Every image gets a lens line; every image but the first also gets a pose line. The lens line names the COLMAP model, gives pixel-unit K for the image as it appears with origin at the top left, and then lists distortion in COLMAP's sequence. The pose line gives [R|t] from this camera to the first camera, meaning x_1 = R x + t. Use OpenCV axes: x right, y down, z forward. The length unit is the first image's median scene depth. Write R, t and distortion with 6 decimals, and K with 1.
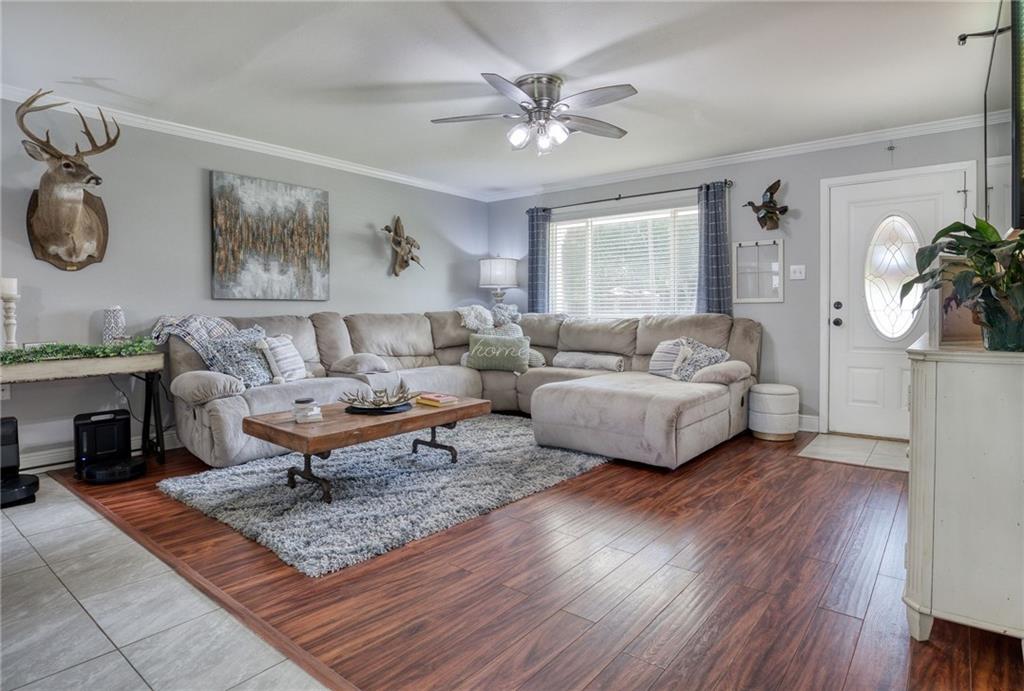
lens RADIAL K [[556.9, 0, 552.5], [0, 556.9, 324.9], [0, 0, 1]] dist [-0.054020, 0.025107]
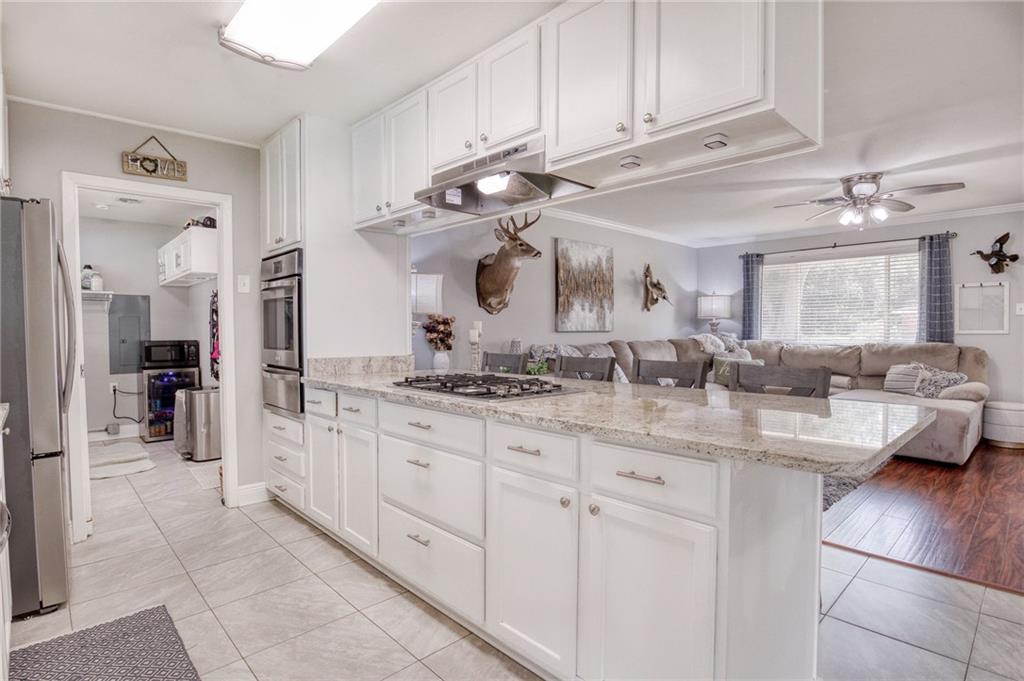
lens RADIAL K [[516.8, 0, 512.0], [0, 516.8, 340.5], [0, 0, 1]] dist [-0.035204, 0.002329]
pose [[0.984170, 0.003909, -0.177182, -0.450342], [-0.004110, 0.999991, -0.000771, -0.021351], [0.177177, 0.001488, 0.984178, -0.261908]]
